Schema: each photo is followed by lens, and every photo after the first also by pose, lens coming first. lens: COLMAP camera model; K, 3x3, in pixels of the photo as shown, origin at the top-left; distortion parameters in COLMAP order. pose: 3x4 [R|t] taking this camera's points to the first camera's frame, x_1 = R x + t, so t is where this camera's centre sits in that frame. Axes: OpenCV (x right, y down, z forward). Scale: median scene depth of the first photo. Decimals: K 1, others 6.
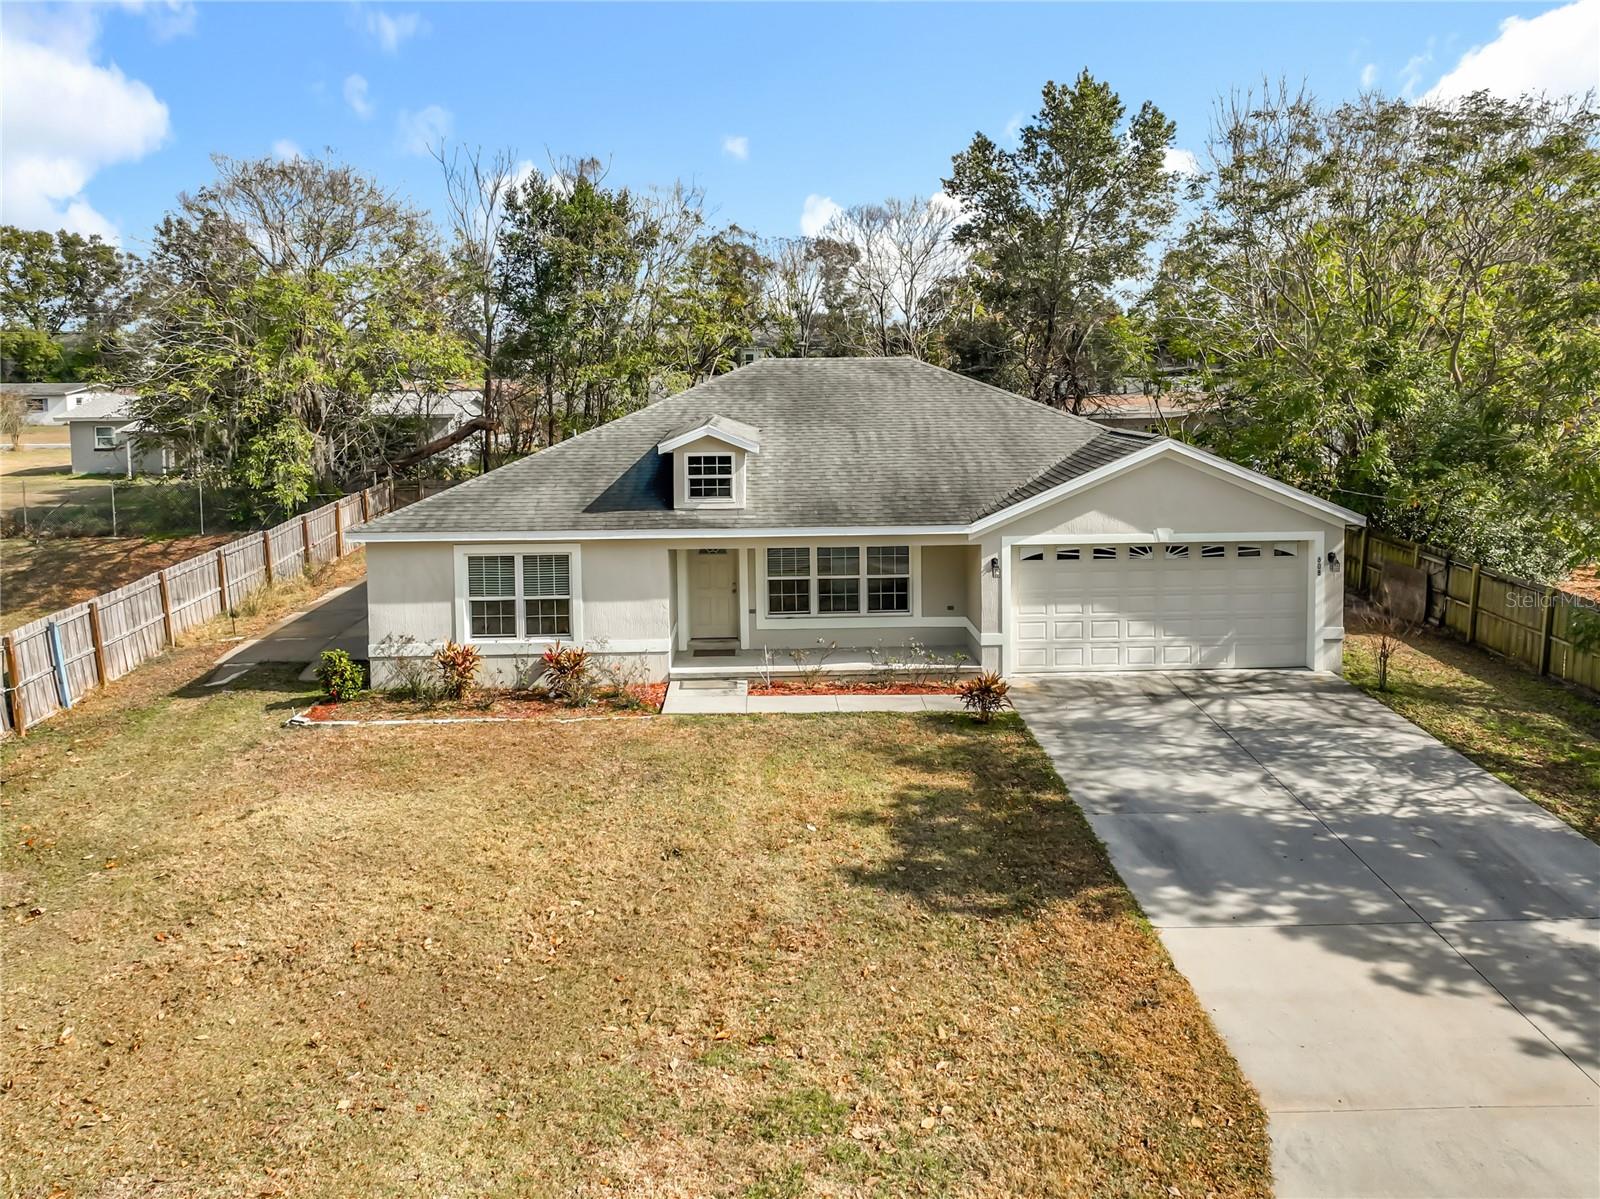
lens RADIAL K [[1135.9, 0, 800.1], [0, 1135.9, 594.9], [0, 0, 1]] dist [0.005893, 0.001136]
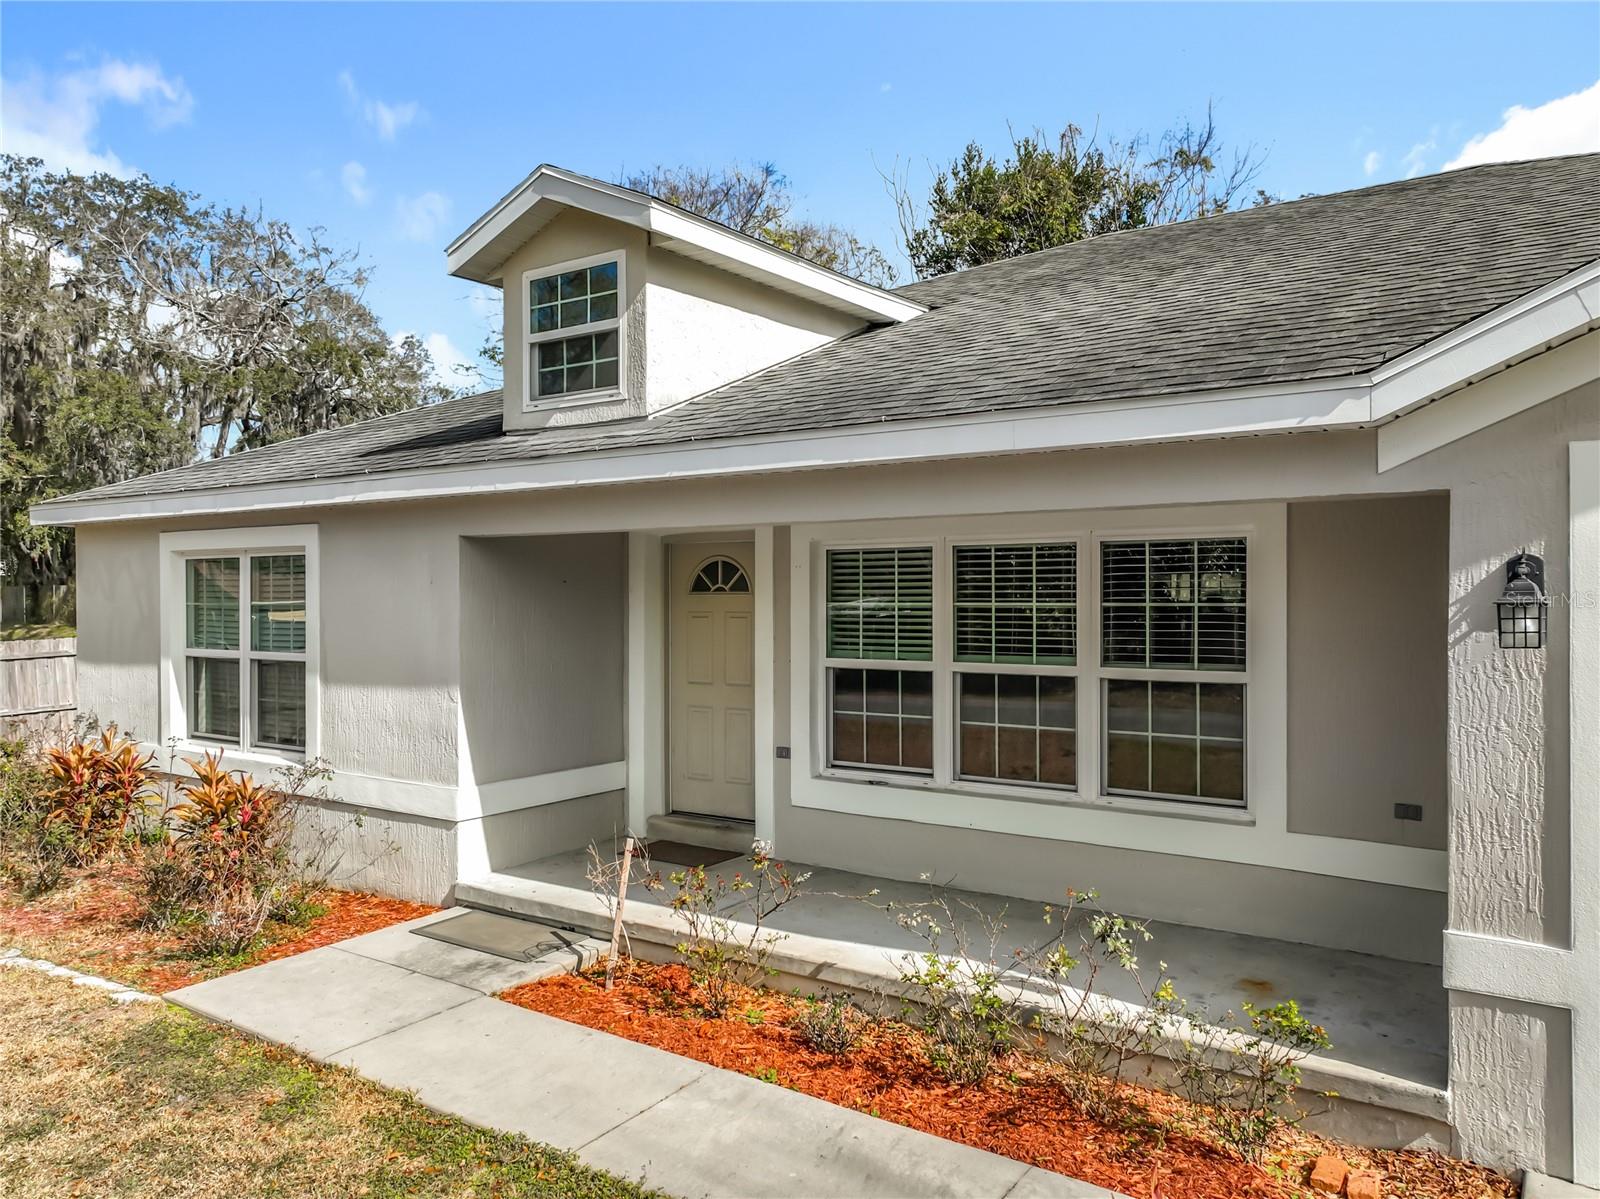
lens RADIAL K [[1135.9, 0, 801.3], [0, 1135.9, 600.8], [0, 0, 1]] dist [0.005893, 0.001136]
pose [[0.832115, 0.022307, -0.554154, 0.174823], [-0.120599, 0.982559, -0.141539, 0.019074], [0.541331, 0.184607, 0.820293, 0.760174]]
